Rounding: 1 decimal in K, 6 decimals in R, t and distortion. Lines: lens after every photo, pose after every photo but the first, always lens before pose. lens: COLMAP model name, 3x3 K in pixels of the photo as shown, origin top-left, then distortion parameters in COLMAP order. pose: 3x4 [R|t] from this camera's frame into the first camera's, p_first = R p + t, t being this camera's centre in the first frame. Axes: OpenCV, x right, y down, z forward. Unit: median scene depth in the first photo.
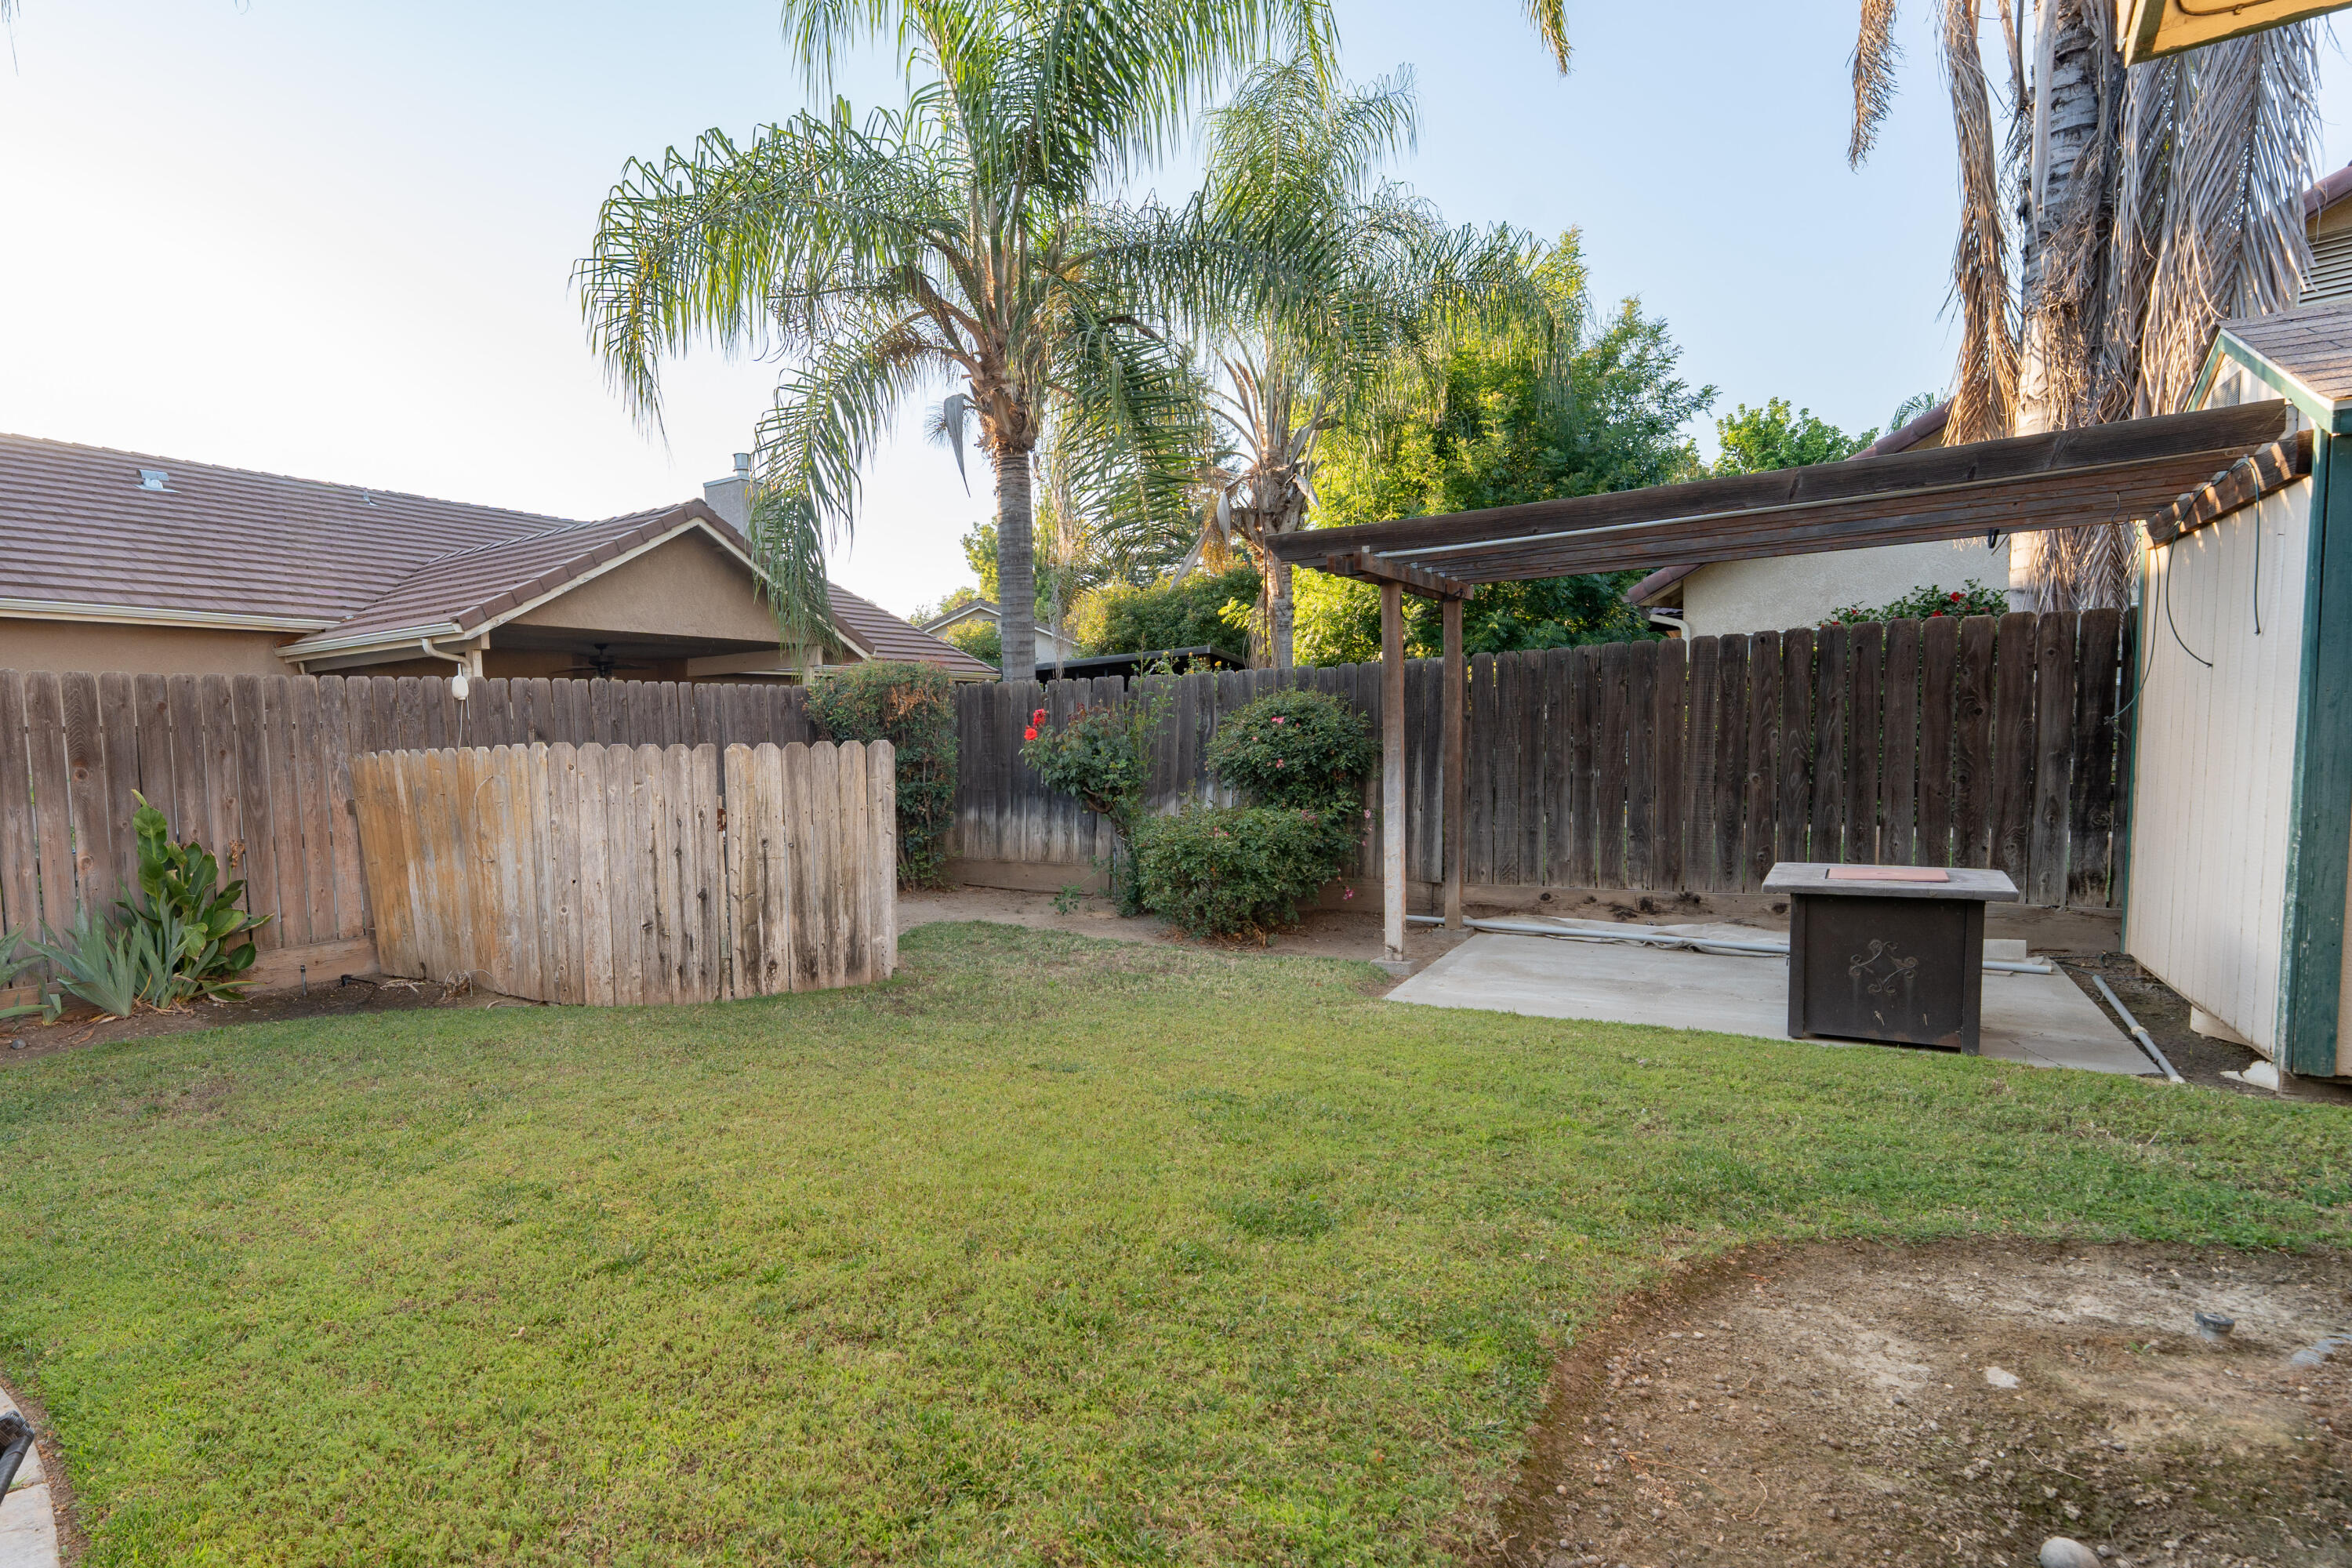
lens RADIAL K [[934.9, 0, 1172.1], [0, 934.9, 781.0], [0, 0, 1]] dist [-0.000720, -0.002317]
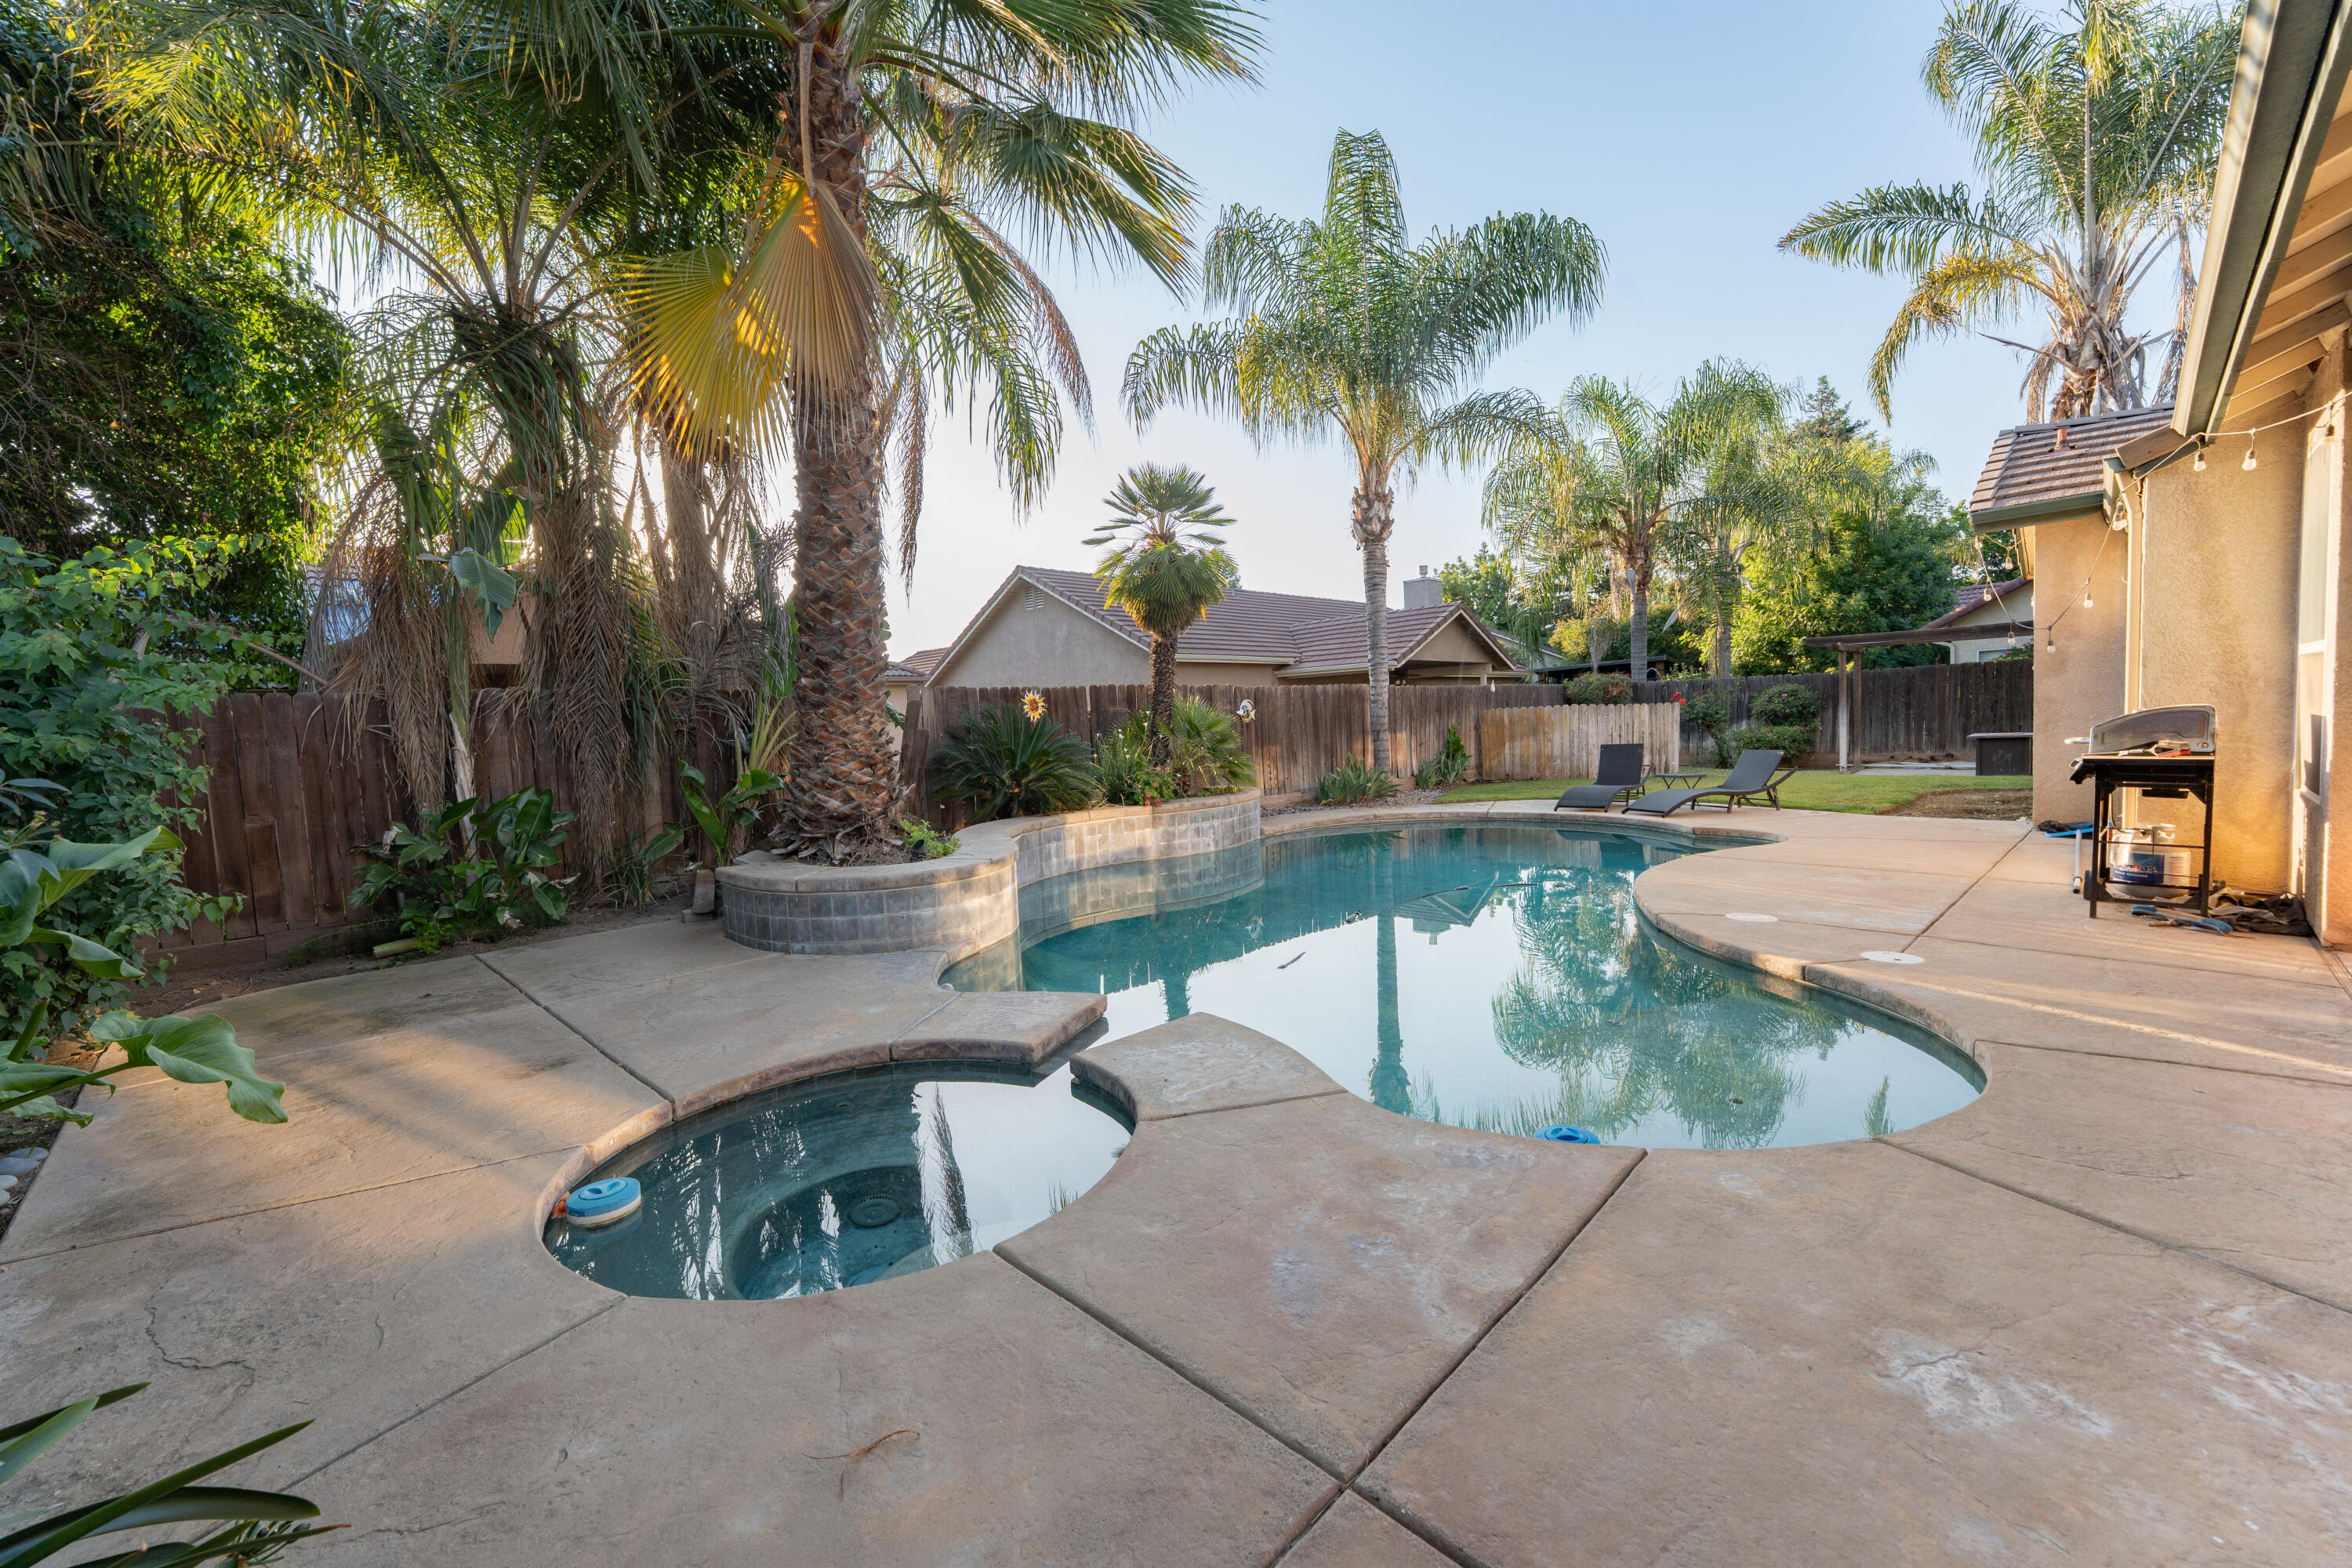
lens RADIAL K [[934.9, 0, 1237.3], [0, 934.9, 746.7], [0, 0, 1]] dist [-0.000720, -0.002317]
pose [[0.984822, -0.006159, -0.173456, -0.838130], [0.003046, 0.999830, -0.018205, 0.112361], [0.173539, 0.017400, 0.984673, -1.676568]]
